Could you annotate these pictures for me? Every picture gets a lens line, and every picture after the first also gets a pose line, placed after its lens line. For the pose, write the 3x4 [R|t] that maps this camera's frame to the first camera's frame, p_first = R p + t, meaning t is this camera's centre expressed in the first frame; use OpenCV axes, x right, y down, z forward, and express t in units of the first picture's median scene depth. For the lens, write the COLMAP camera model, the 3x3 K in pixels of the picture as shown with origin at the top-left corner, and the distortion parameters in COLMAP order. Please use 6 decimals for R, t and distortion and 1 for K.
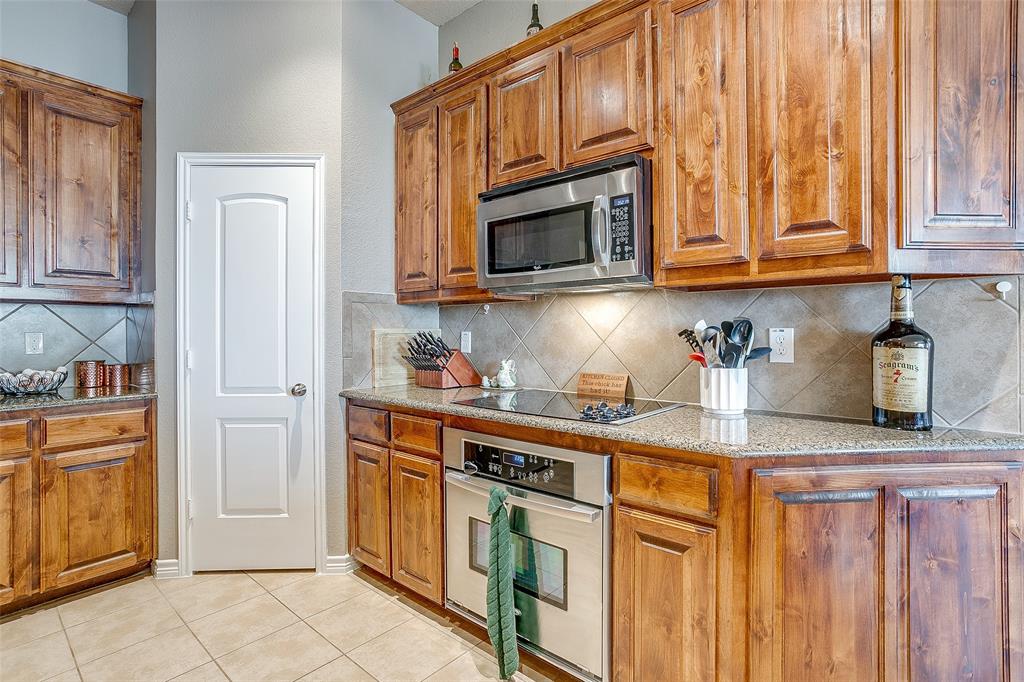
lens RADIAL K [[498.9, 0, 509.9], [0, 498.9, 328.6], [0, 0, 1]] dist [-0.035521, 0.016489]
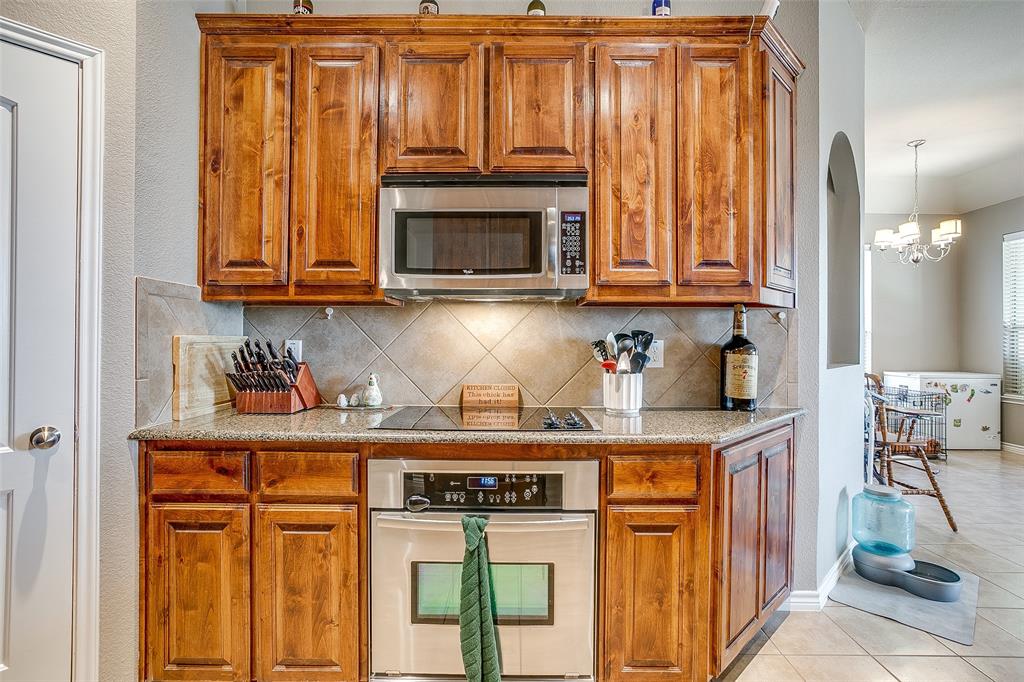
lens RADIAL K [[498.9, 0, 512.6], [0, 498.9, 339.9], [0, 0, 1]] dist [-0.035521, 0.016489]
pose [[0.757456, 0.009732, 0.652814, -0.544878], [-0.010506, 0.999941, -0.002716, 0.005964], [-0.652802, -0.004801, 0.757514, 0.283156]]
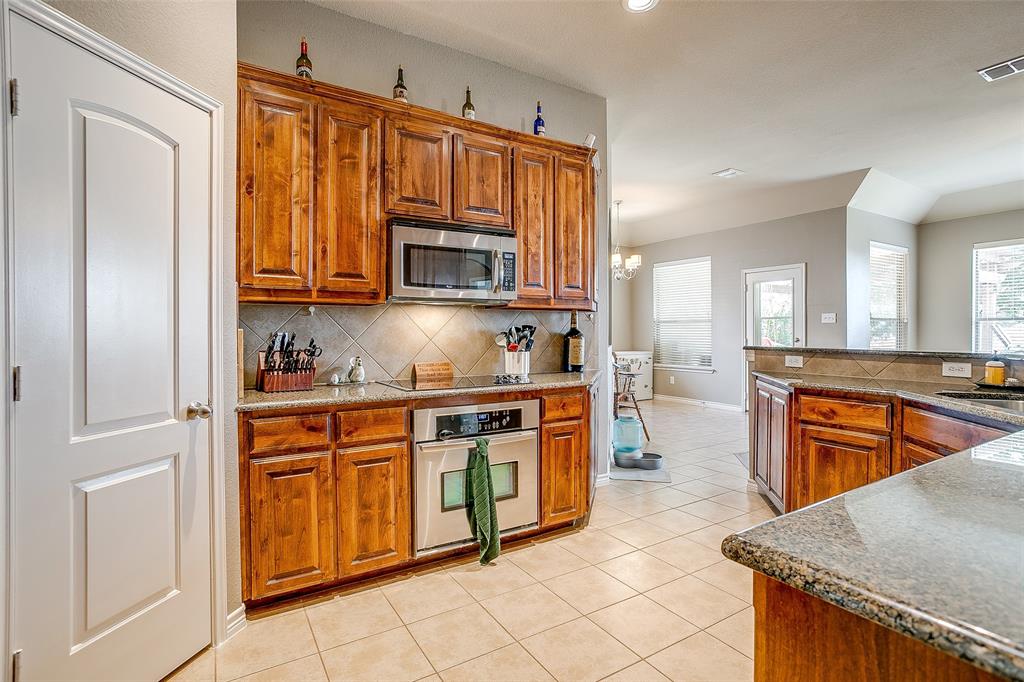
lens RADIAL K [[498.9, 0, 509.4], [0, 498.9, 339.0], [0, 0, 1]] dist [-0.035521, 0.016489]
pose [[0.302507, -0.008302, 0.953111, -1.388045], [-0.001904, 0.999955, 0.009314, 0.012900], [-0.953145, -0.004632, 0.302477, 0.470836]]
